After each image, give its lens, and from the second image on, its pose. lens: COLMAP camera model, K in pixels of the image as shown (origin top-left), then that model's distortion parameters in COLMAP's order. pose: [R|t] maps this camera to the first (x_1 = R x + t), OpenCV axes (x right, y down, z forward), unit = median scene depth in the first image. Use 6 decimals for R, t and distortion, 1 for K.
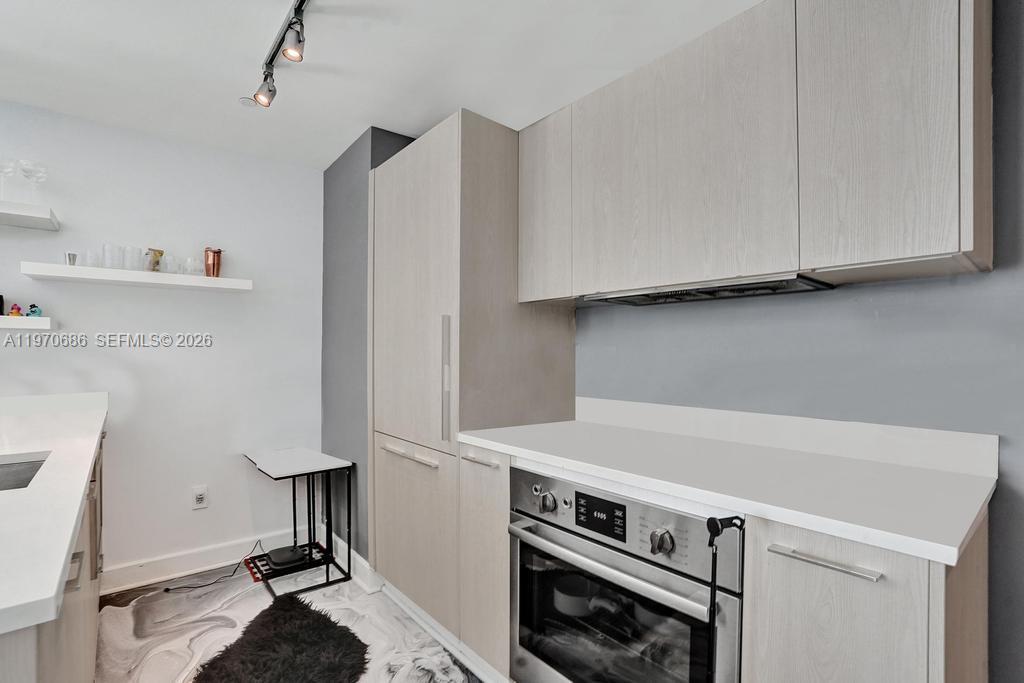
lens RADIAL K [[485.0, 0, 509.8], [0, 485.0, 358.4], [0, 0, 1]] dist [-0.023836, 0.000982]
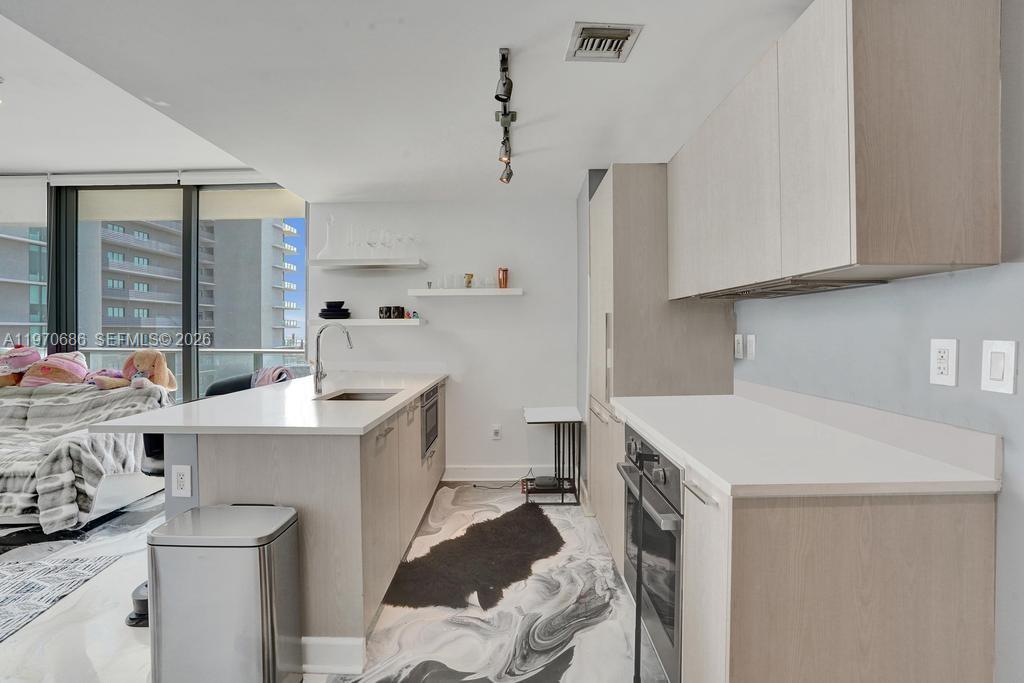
lens RADIAL K [[494.6, 0, 512.0], [0, 494.6, 341.5], [0, 0, 1]] dist [0.000051, 0.000100]
pose [[0.771666, 0.007033, -0.635989, 0.462649], [0.001595, 0.999914, 0.012993, -0.022513], [0.636026, -0.011040, 0.771589, -0.213026]]
